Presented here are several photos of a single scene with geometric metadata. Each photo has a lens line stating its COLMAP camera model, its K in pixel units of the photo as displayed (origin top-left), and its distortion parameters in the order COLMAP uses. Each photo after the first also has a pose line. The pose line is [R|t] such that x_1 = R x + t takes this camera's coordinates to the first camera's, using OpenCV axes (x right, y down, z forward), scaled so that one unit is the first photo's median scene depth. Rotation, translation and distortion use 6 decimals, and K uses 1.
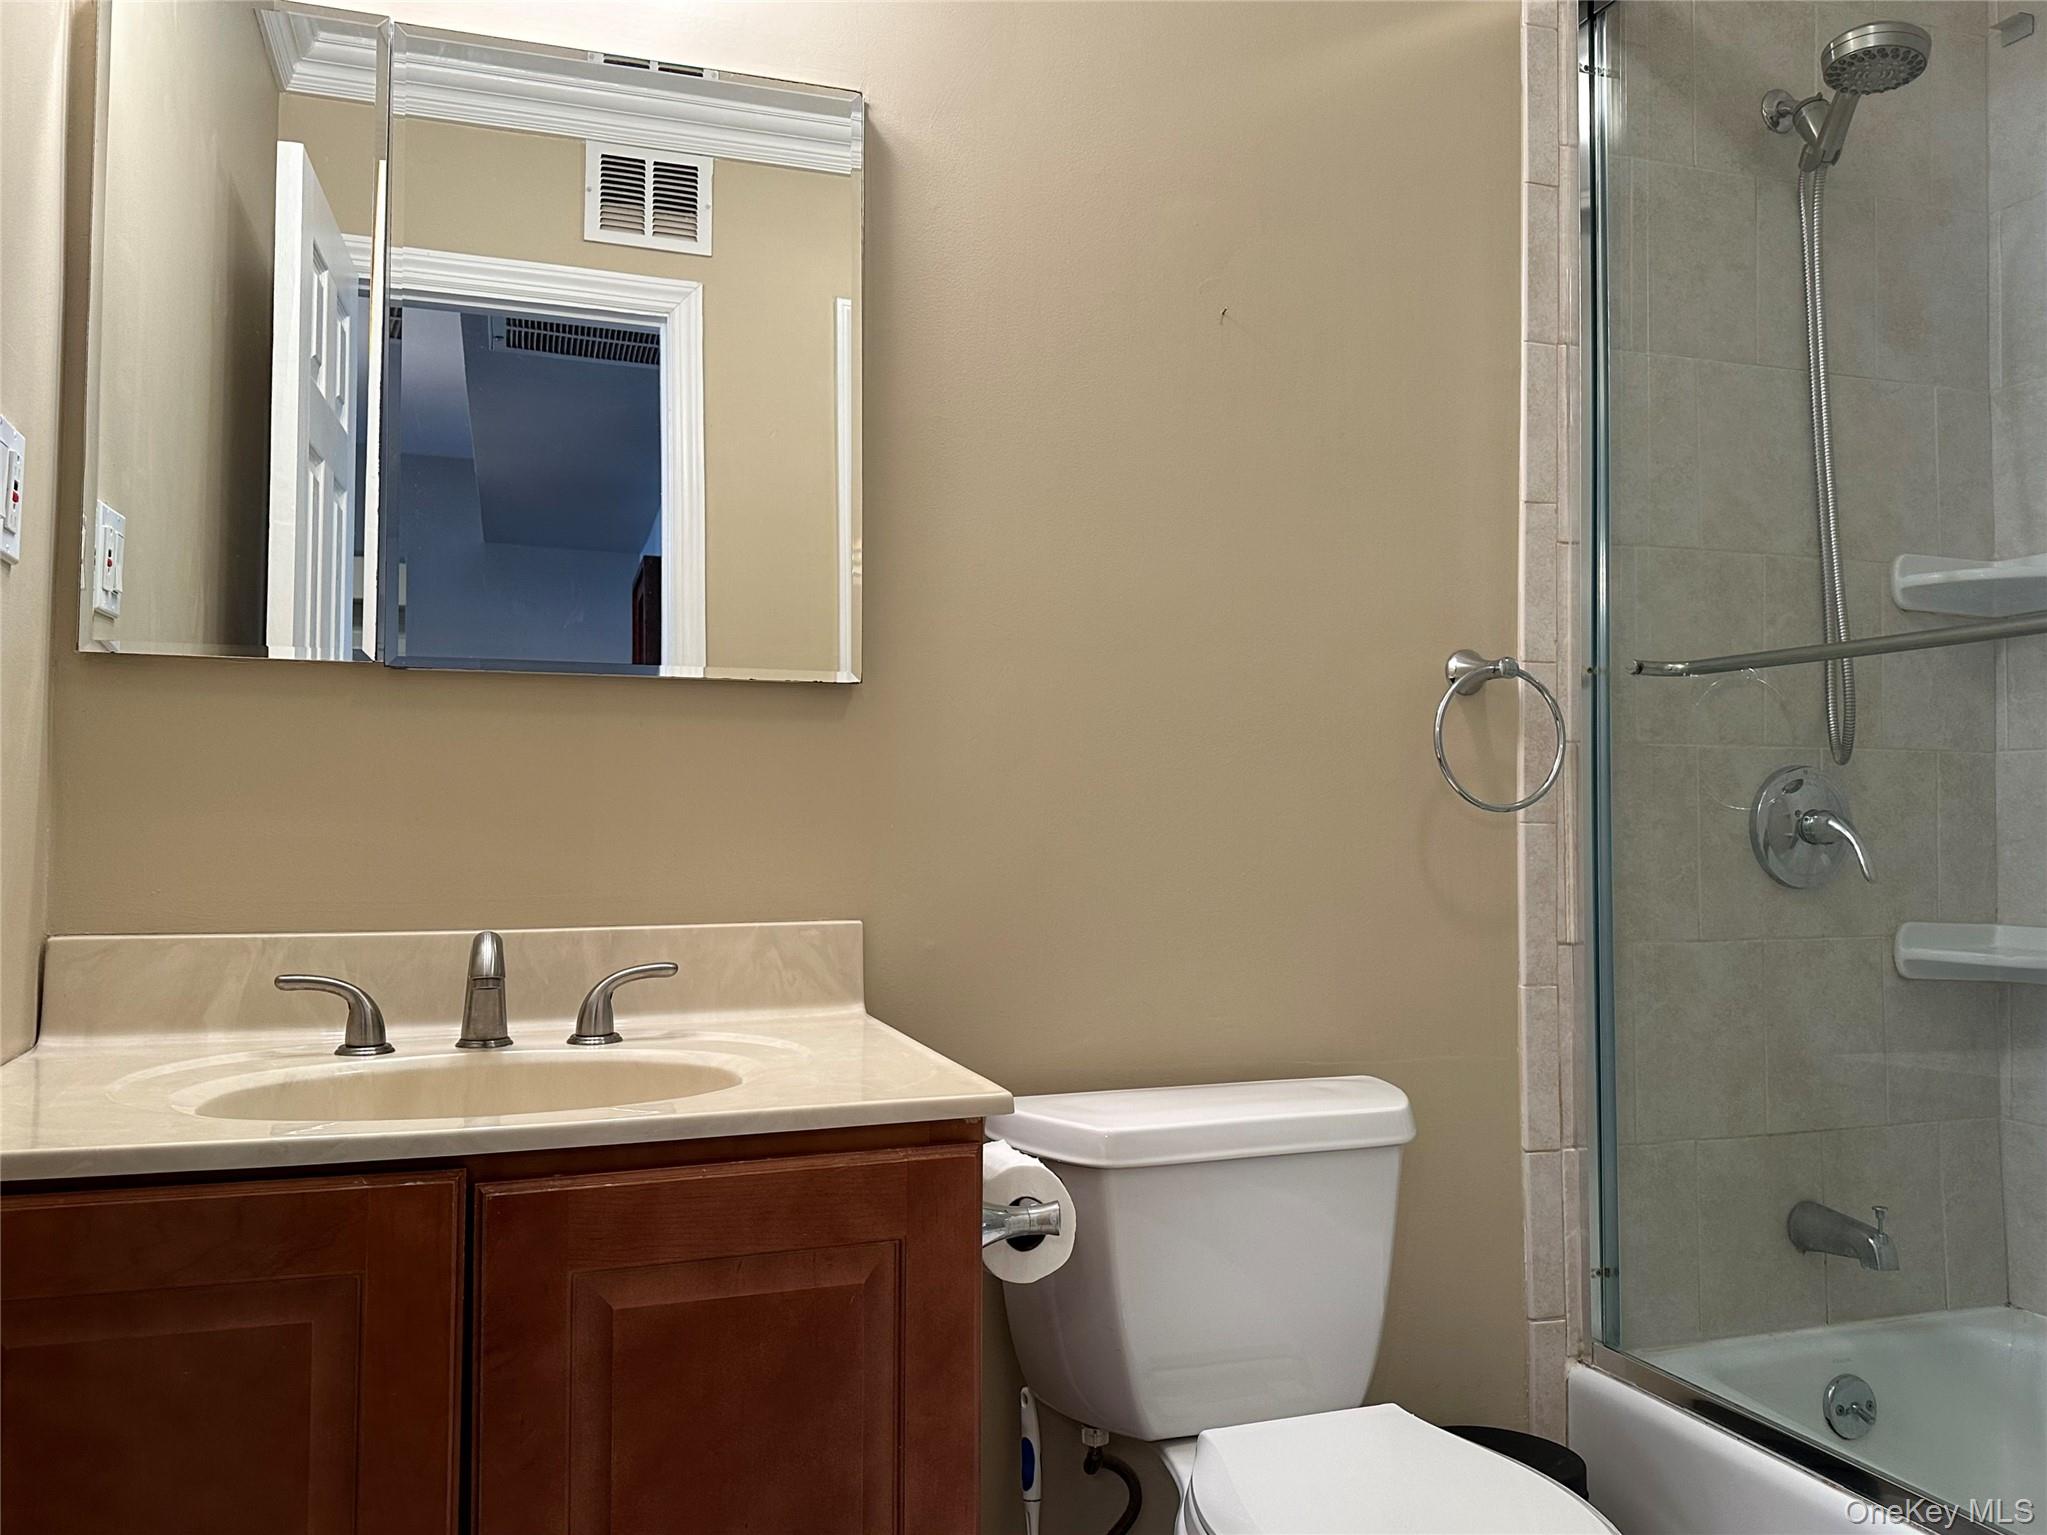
lens RADIAL K [[1573.8, 0, 1023.5], [0, 1573.8, 767.5], [0, 0, 1]] dist [0.043801, -0.067815]
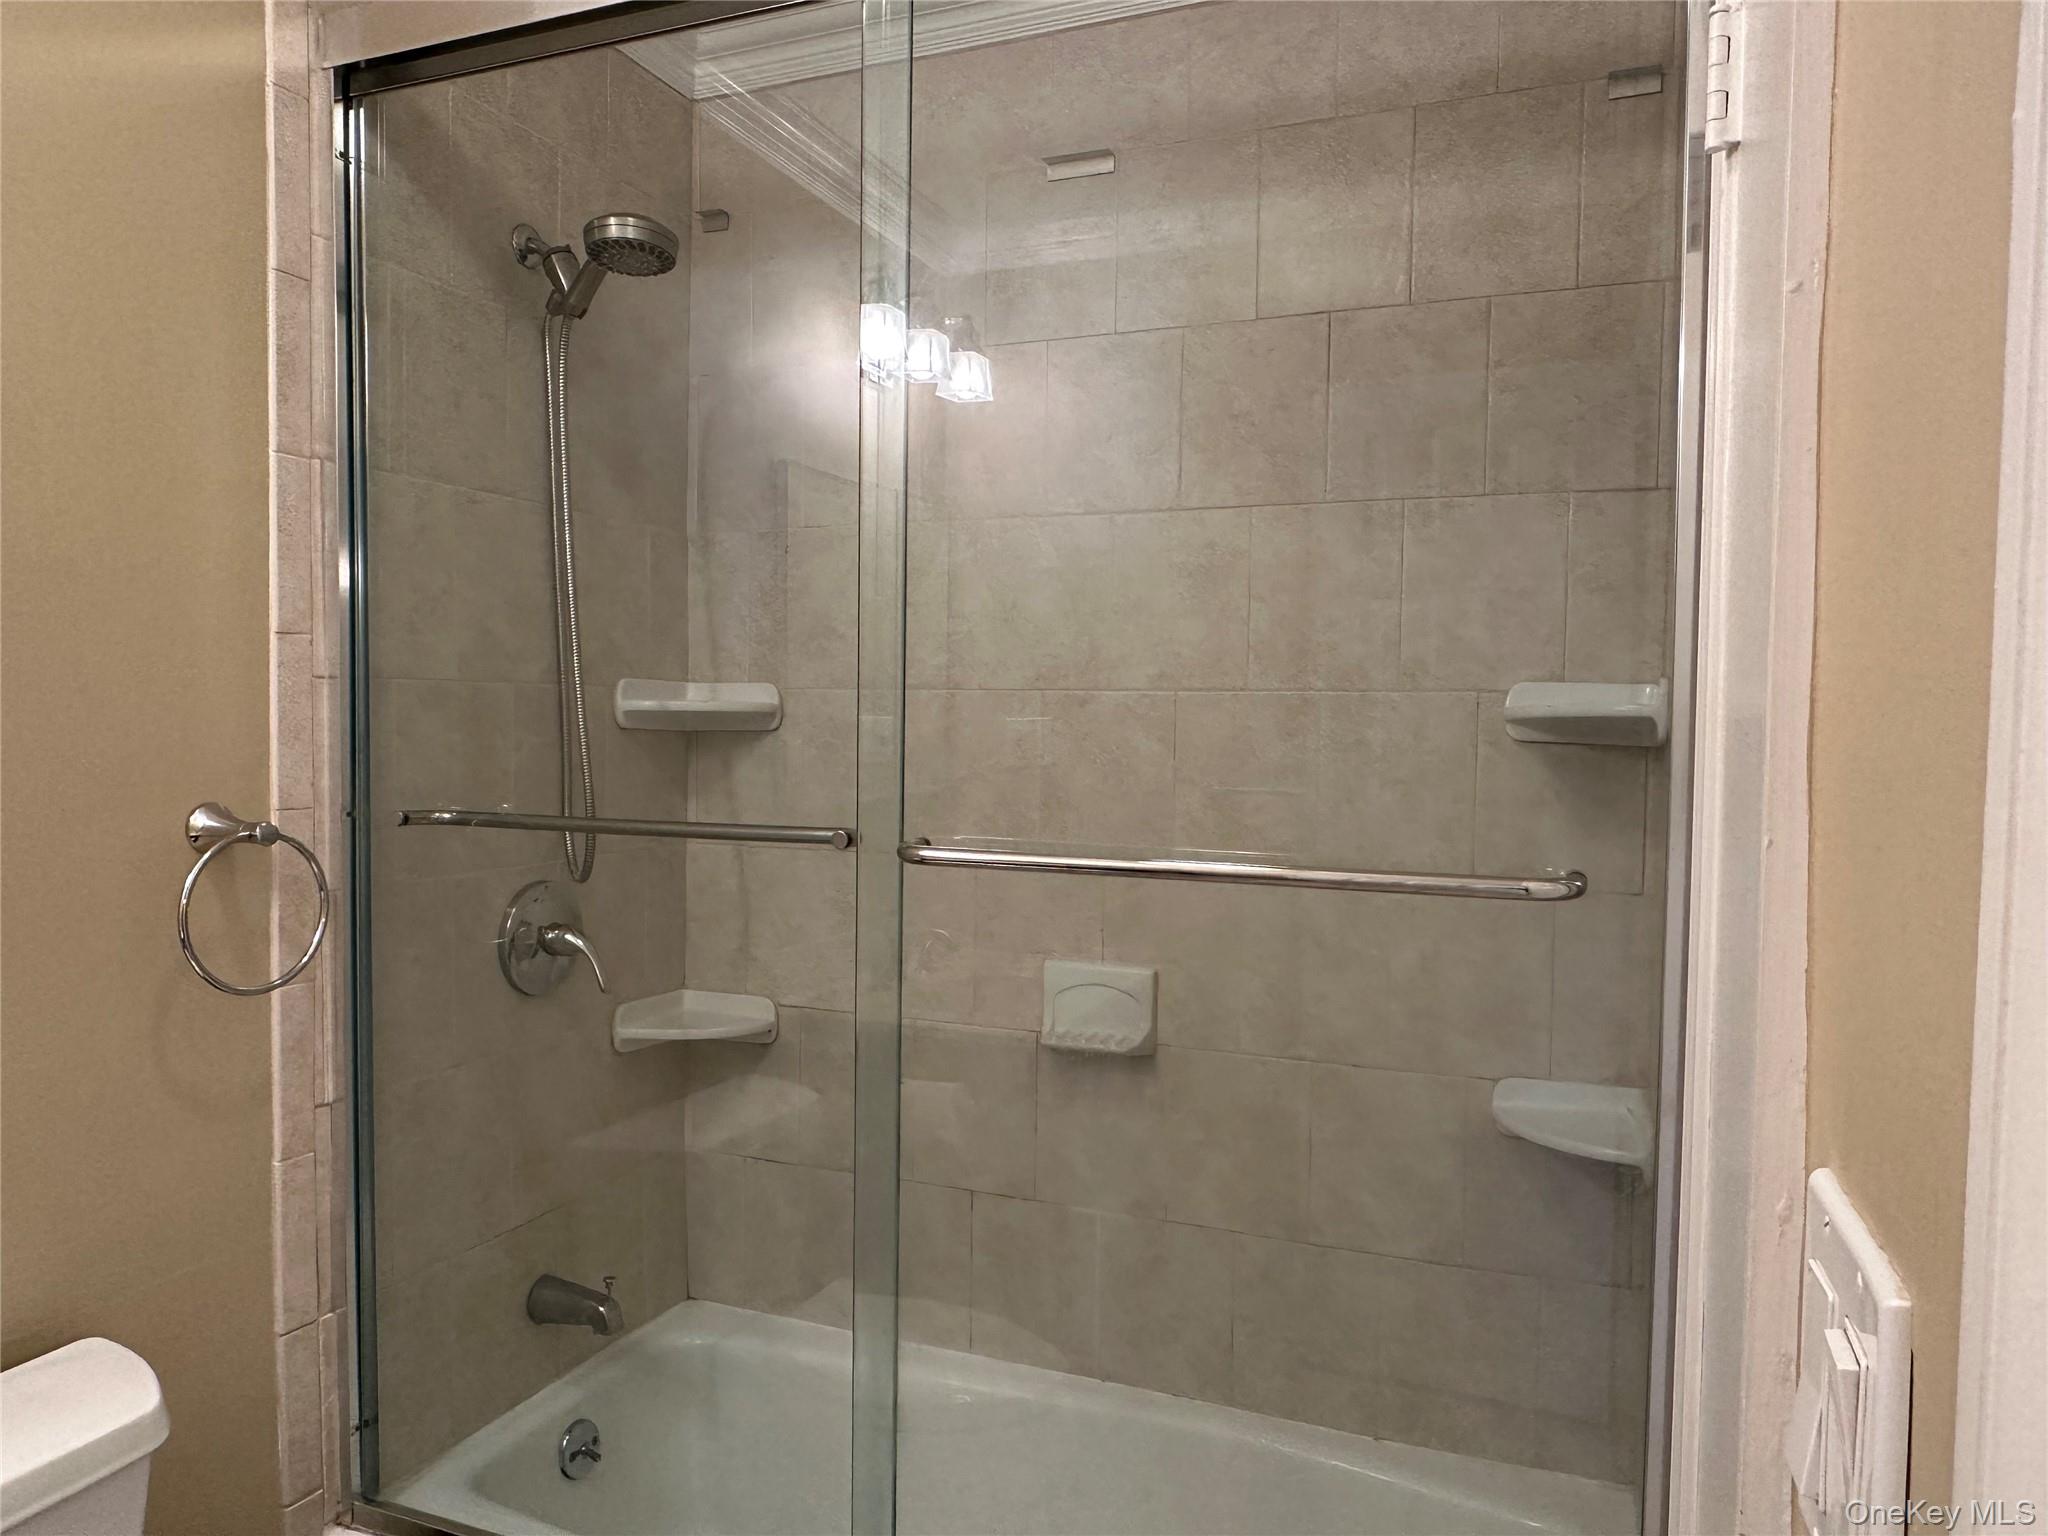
lens RADIAL K [[1403.3, 0, 1024.0], [0, 1403.3, 768.0], [0, 0, 1]] dist [0.003842, 0.001852]
pose [[0.642418, -0.033606, 0.765617, -0.024440], [-0.037474, 0.996465, 0.075183, -0.167080], [-0.765438, -0.076989, 0.638888, 0.156619]]
